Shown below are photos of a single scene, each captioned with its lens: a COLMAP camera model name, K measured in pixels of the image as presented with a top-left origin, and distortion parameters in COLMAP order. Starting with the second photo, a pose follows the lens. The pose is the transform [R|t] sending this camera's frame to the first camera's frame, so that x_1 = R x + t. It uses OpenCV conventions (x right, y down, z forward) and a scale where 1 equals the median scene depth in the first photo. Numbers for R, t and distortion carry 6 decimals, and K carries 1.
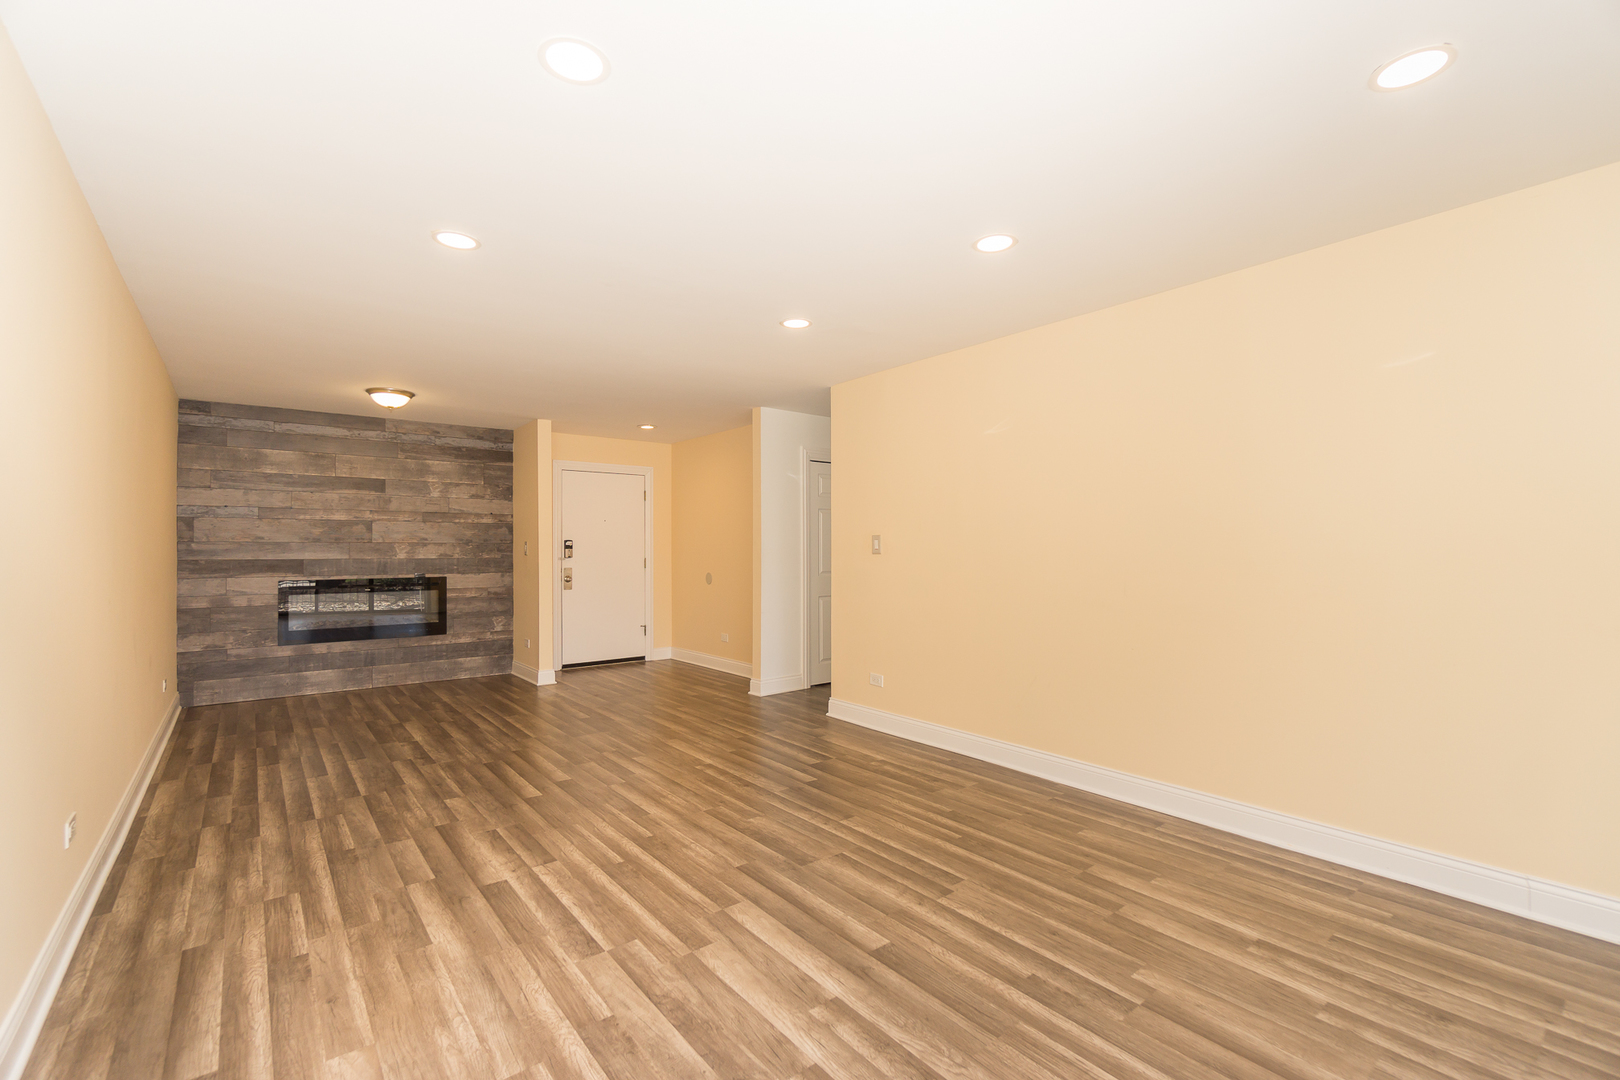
lens RADIAL K [[719.0, 0, 804.5], [0, 719.0, 542.9], [0, 0, 1]] dist [0.000520, -0.000168]
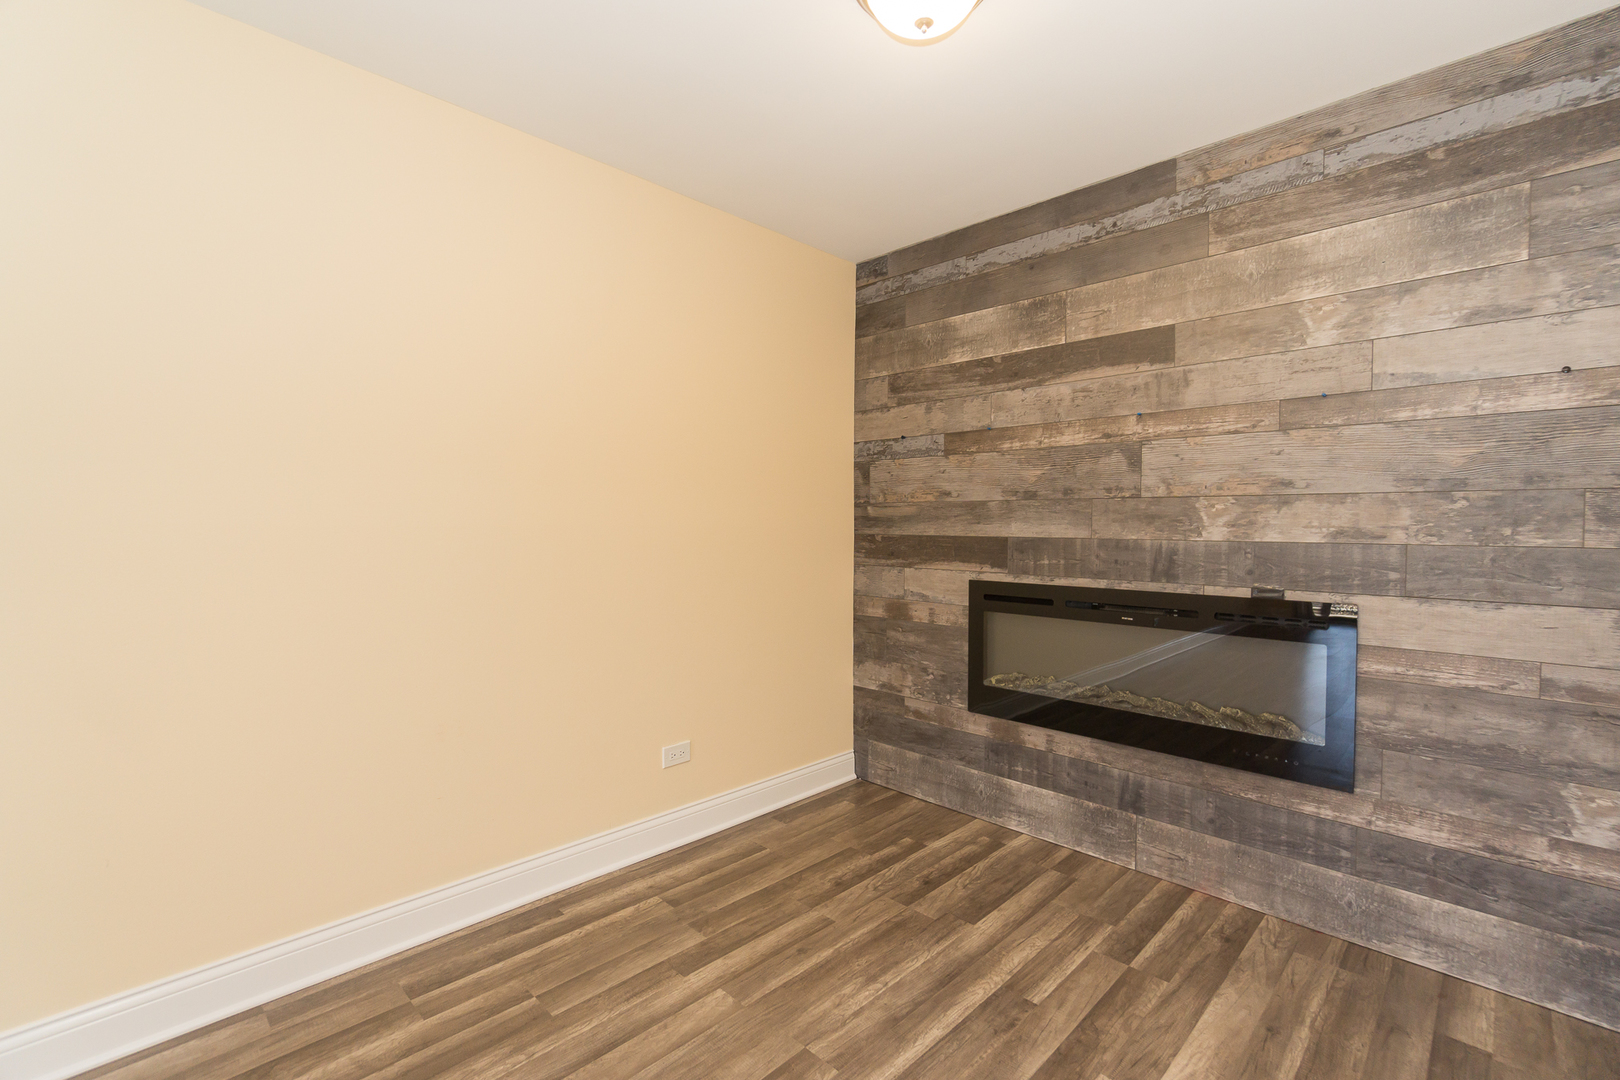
lens RADIAL K [[719.0, 0, 807.1], [0, 719.0, 541.2], [0, 0, 1]] dist [0.000520, -0.000168]
pose [[0.129286, 0.025312, -0.991284, -0.247556], [0.002900, 0.999660, 0.025904, 0.012846], [0.991603, -0.006224, 0.129169, 0.790656]]
